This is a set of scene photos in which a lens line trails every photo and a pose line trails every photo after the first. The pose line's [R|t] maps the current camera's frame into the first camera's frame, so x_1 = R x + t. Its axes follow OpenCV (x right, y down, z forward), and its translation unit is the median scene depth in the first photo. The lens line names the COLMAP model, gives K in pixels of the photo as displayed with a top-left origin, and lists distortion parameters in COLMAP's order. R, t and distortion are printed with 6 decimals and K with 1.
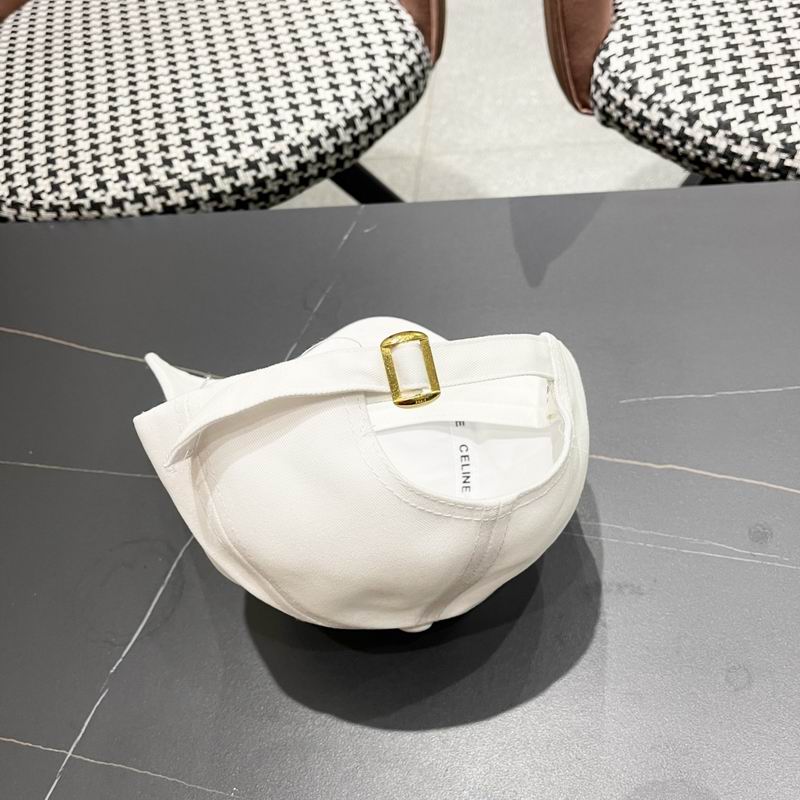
lens RADIAL K [[859.8, 0, 394.6], [0, 859.8, 415.5], [0, 0, 1]] dist [0.021351, 0.000000]
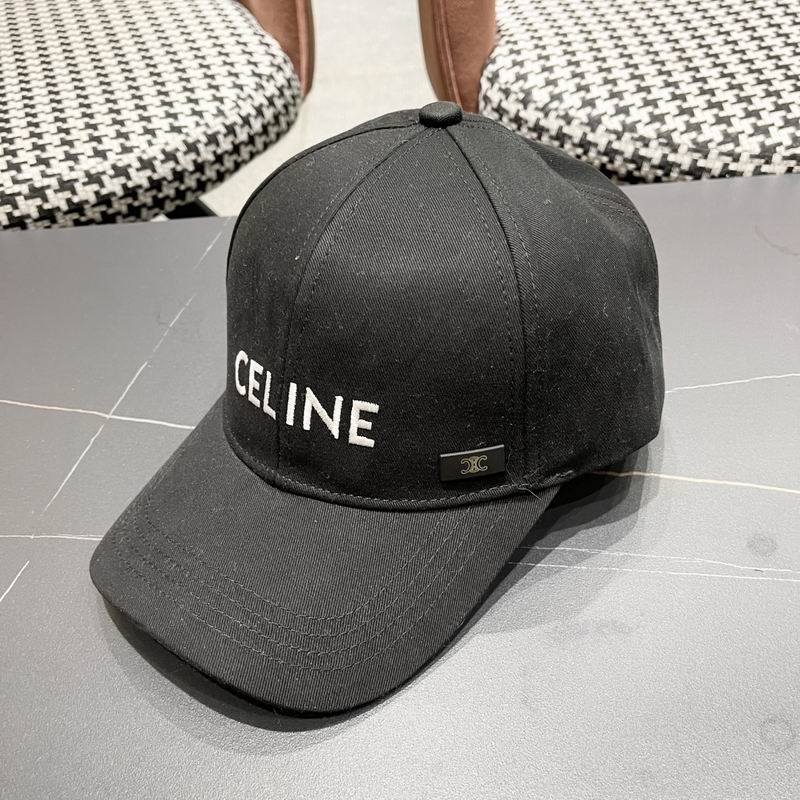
lens RADIAL K [[859.8, 0, 401.0], [0, 859.8, 407.0], [0, 0, 1]] dist [0.021351, 0.000000]
pose [[0.987046, -0.031820, 0.157250, -0.009300], [0.055672, 0.987163, -0.149696, 0.071004], [-0.150468, 0.156512, 0.976147, 0.171128]]
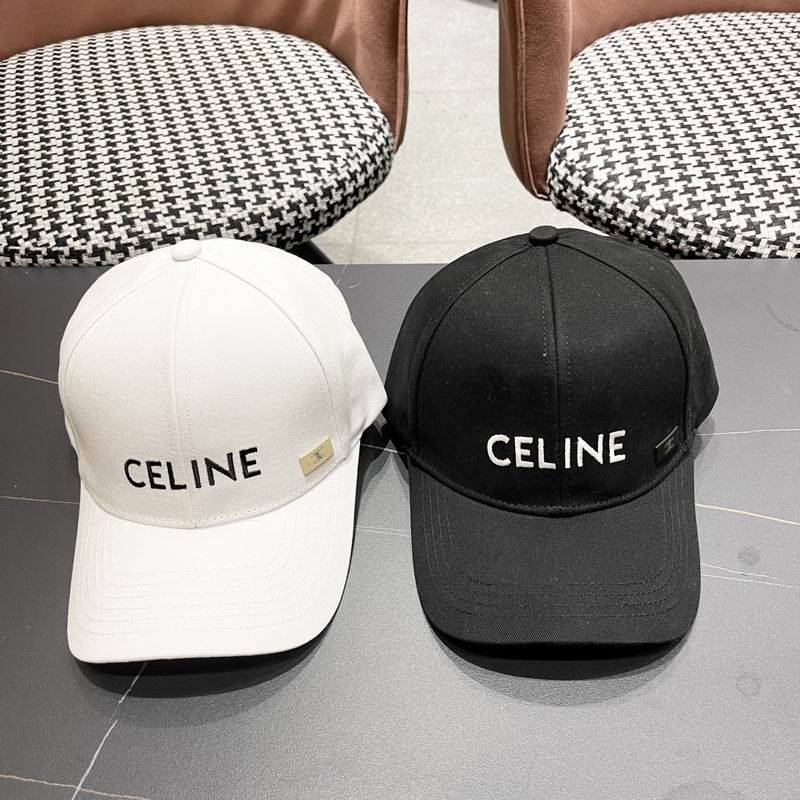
lens RADIAL K [[859.8, 0, 402.3], [0, 859.8, 401.2], [0, 0, 1]] dist [0.021351, 0.000000]
pose [[0.989967, 0.028798, 0.138330, -0.102826], [-0.009943, 0.990782, -0.135099, 0.059481], [-0.140946, 0.132369, 0.981128, -0.018655]]
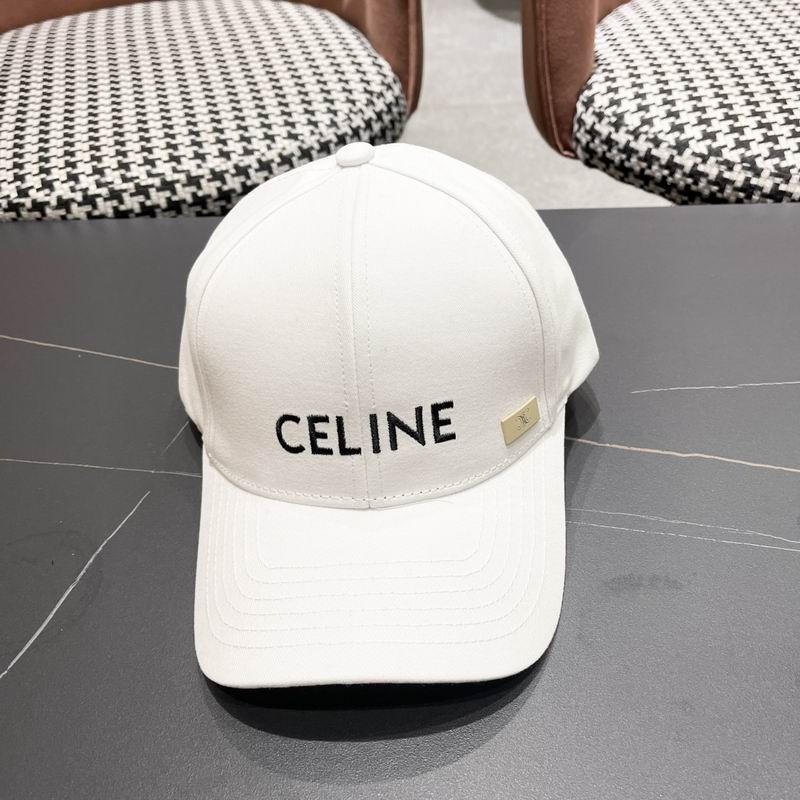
lens RADIAL K [[859.8, 0, 410.0], [0, 859.8, 404.4], [0, 0, 1]] dist [0.021351, 0.000000]
pose [[0.995727, 0.042545, 0.081965, -0.024428], [-0.026354, 0.981559, -0.189336, 0.121062], [-0.088509, 0.186366, 0.978485, 0.120137]]
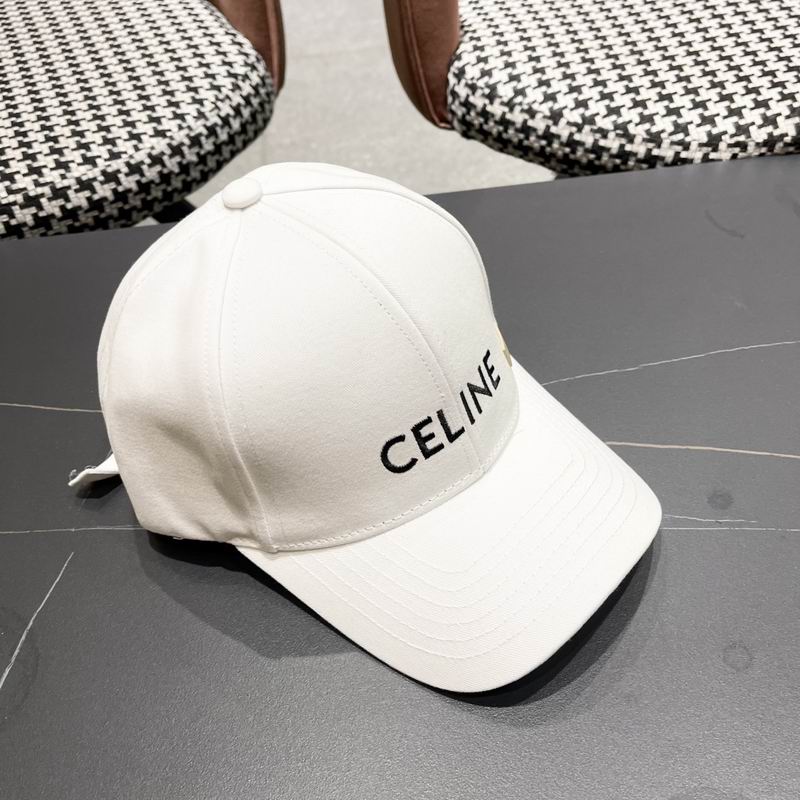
lens RADIAL K [[859.8, 0, 416.7], [0, 859.8, 406.0], [0, 0, 1]] dist [0.021351, 0.000000]
pose [[0.973898, -0.087344, 0.209507, -0.040583], [0.112202, 0.987595, -0.109845, 0.065289], [-0.197314, 0.130485, 0.971618, 0.110645]]
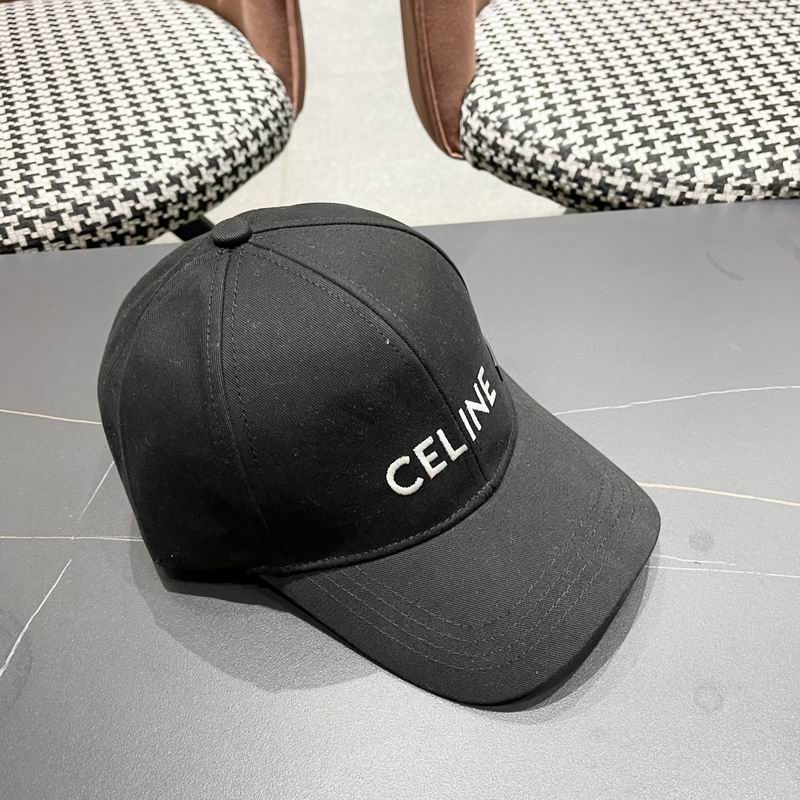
lens RADIAL K [[859.8, 0, 402.8], [0, 859.8, 406.7], [0, 0, 1]] dist [0.021351, 0.000000]
pose [[0.982667, -0.039332, 0.181157, -0.030093], [0.063354, 0.989646, -0.128787, 0.059164], [-0.174216, 0.138032, 0.974985, 0.090496]]
